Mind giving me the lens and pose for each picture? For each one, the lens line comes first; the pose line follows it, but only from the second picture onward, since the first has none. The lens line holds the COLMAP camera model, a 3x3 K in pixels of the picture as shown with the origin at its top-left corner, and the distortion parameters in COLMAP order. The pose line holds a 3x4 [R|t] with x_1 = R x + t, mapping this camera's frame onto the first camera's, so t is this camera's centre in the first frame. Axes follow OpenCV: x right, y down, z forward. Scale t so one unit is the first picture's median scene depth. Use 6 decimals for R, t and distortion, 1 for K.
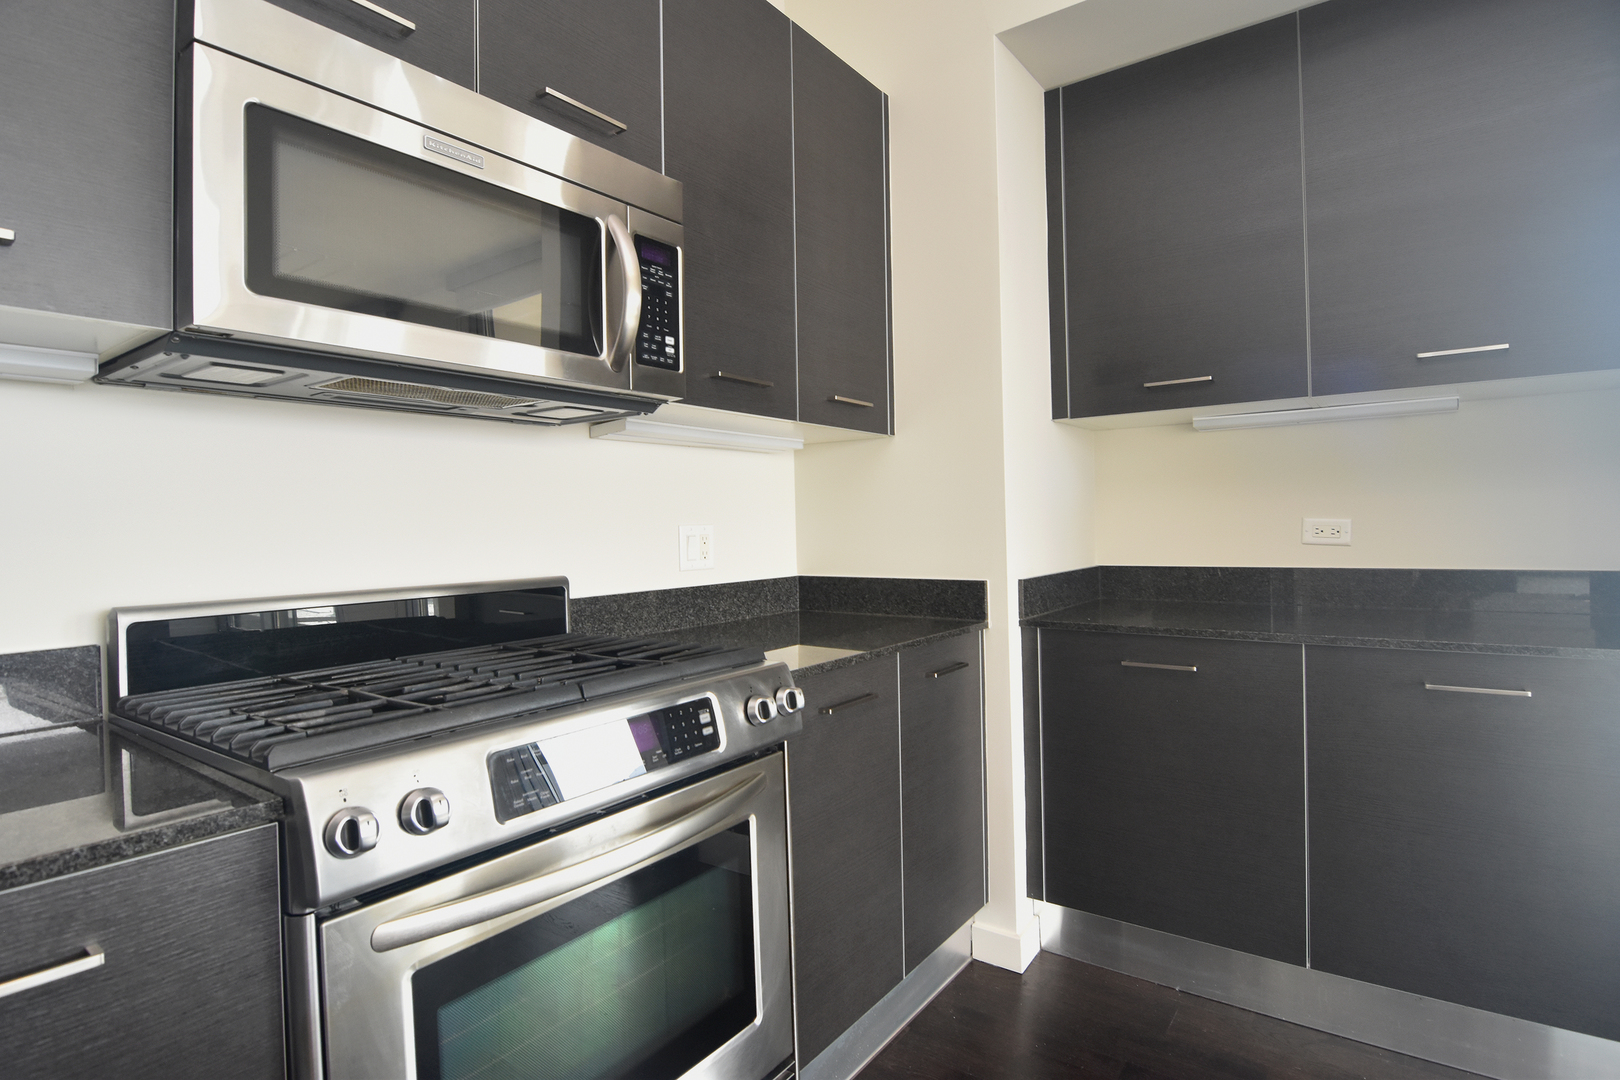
lens RADIAL K [[782.4, 0, 848.5], [0, 782.4, 514.5], [0, 0, 1]] dist [-0.007589, -0.008582]
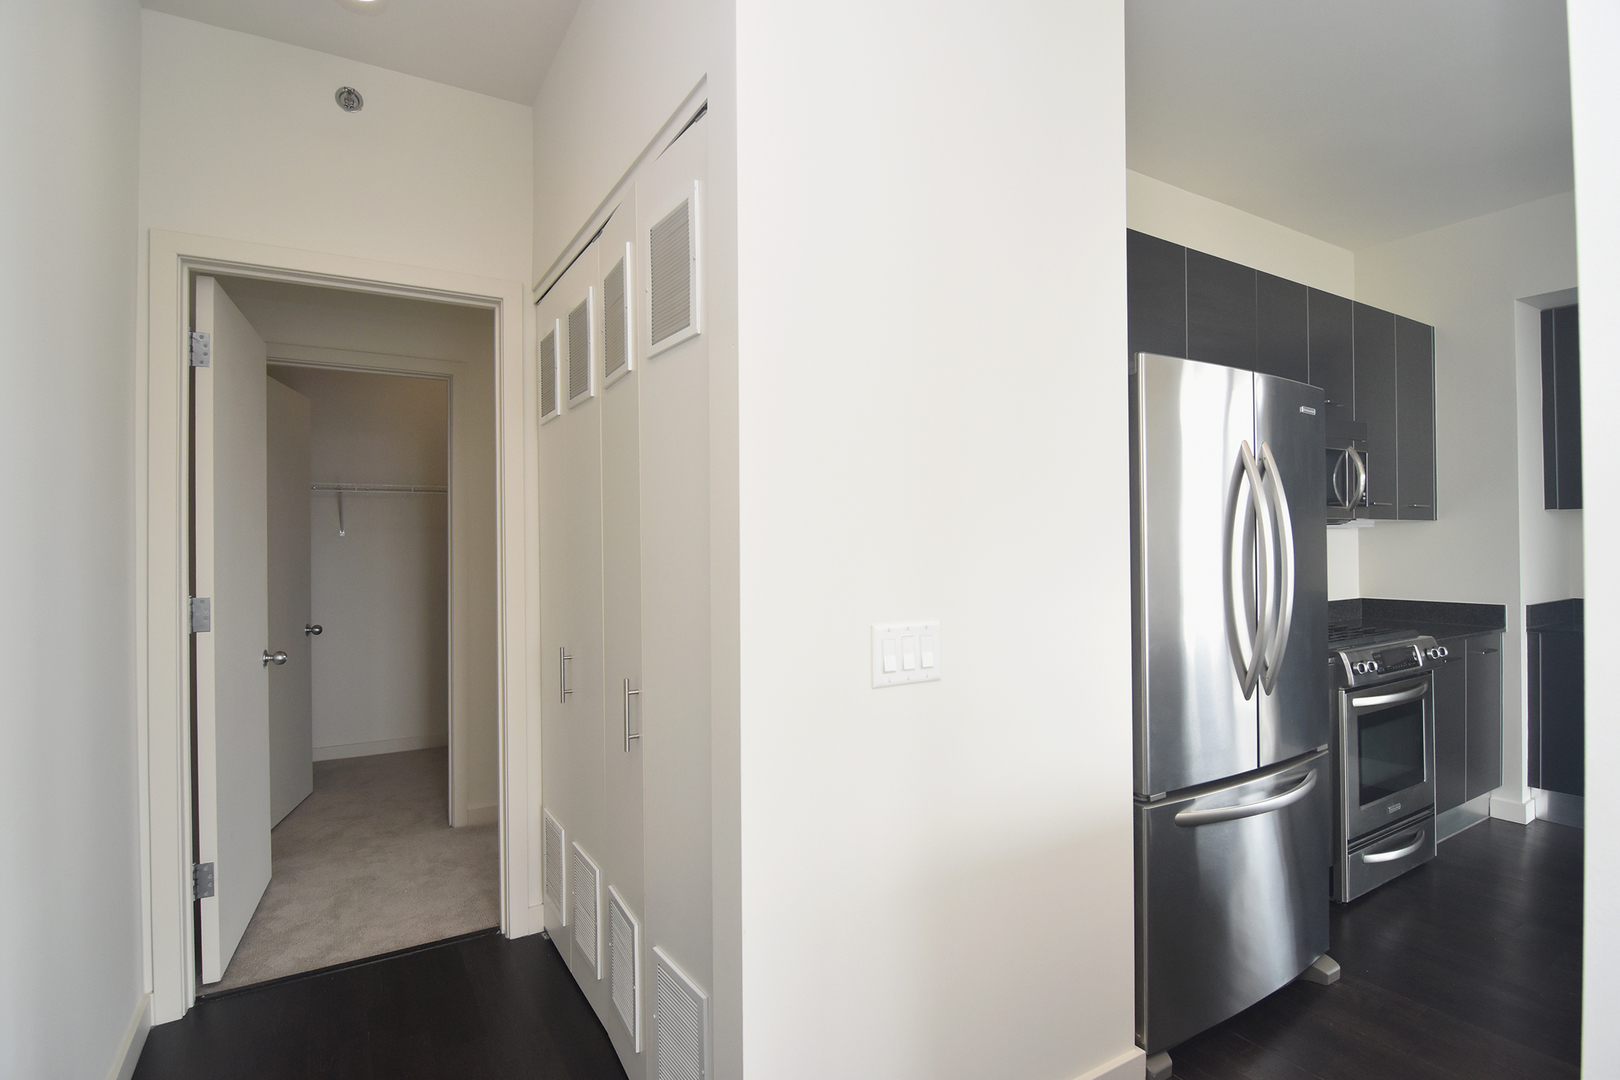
lens RADIAL K [[782.4, 0, 802.5], [0, 782.4, 540.2], [0, 0, 1]] dist [-0.007589, -0.008582]
pose [[0.919436, 0.008224, -0.393153, -0.598013], [-0.002816, 0.999893, 0.014330, -0.083181], [0.393229, -0.012068, 0.919361, -1.233794]]
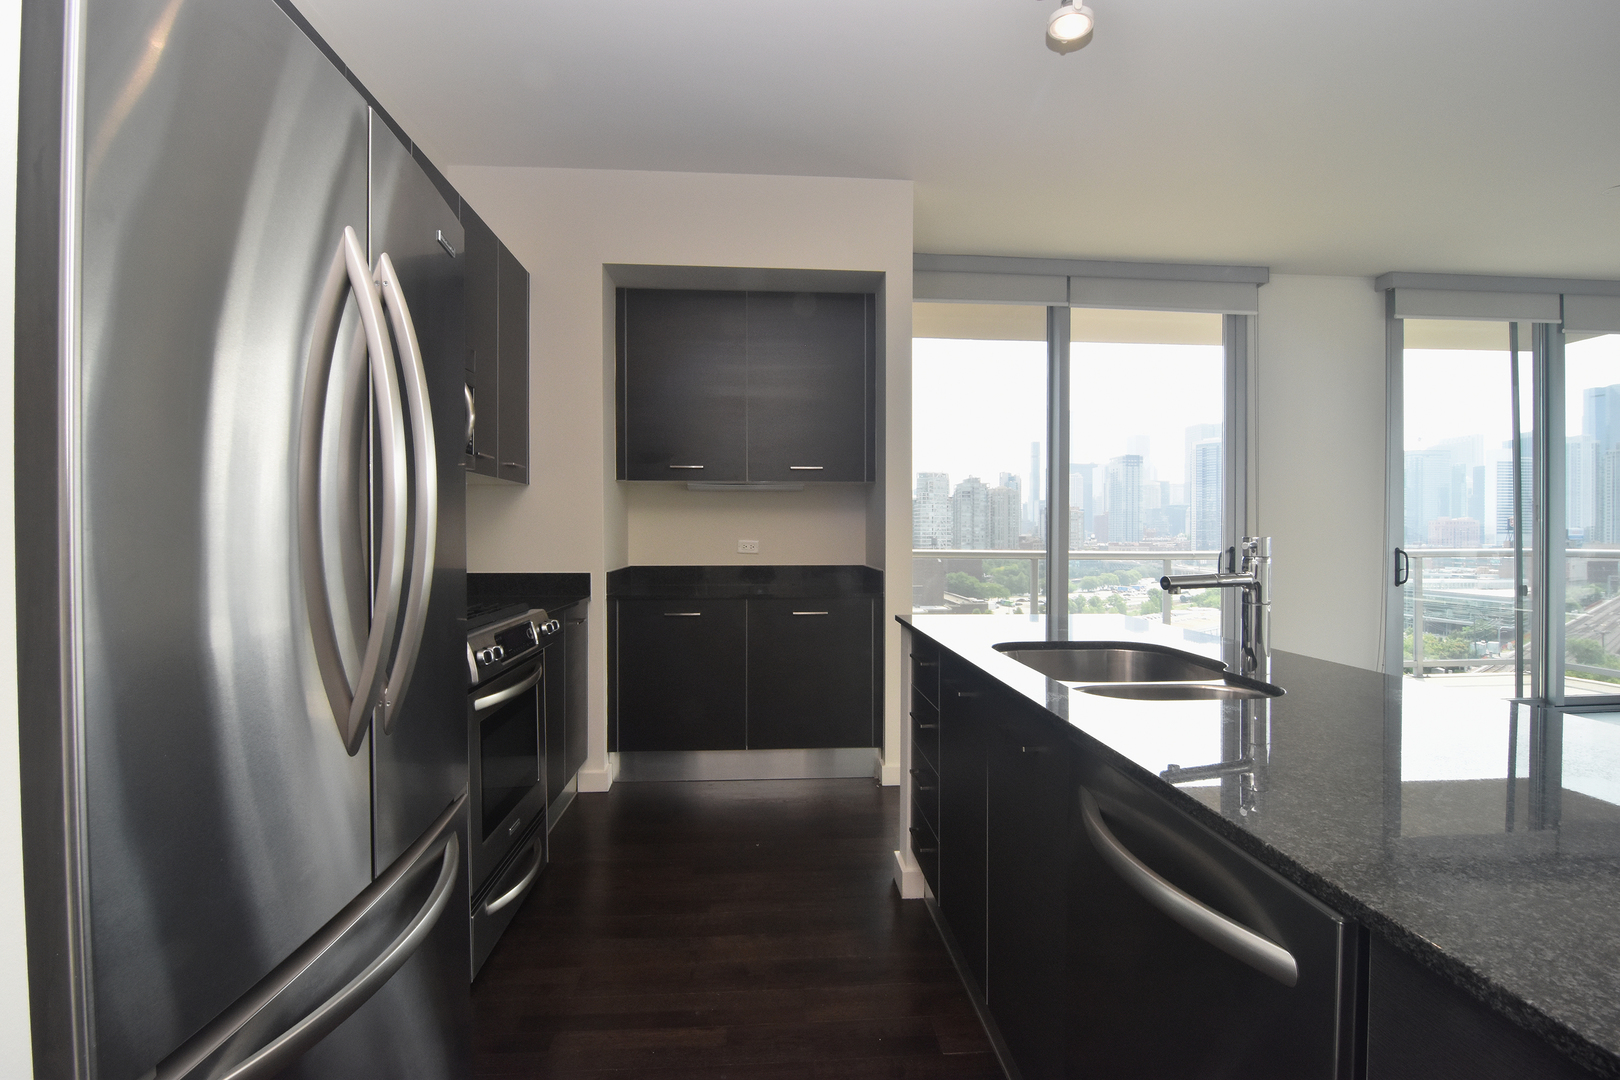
lens RADIAL K [[782.4, 0, 825.2], [0, 782.4, 538.6], [0, 0, 1]] dist [-0.007589, -0.008582]
pose [[0.759595, 0.012659, 0.650273, -0.556924], [-0.018070, 0.999835, 0.001644, -0.005332], [-0.650146, -0.013000, 0.759698, -0.665324]]
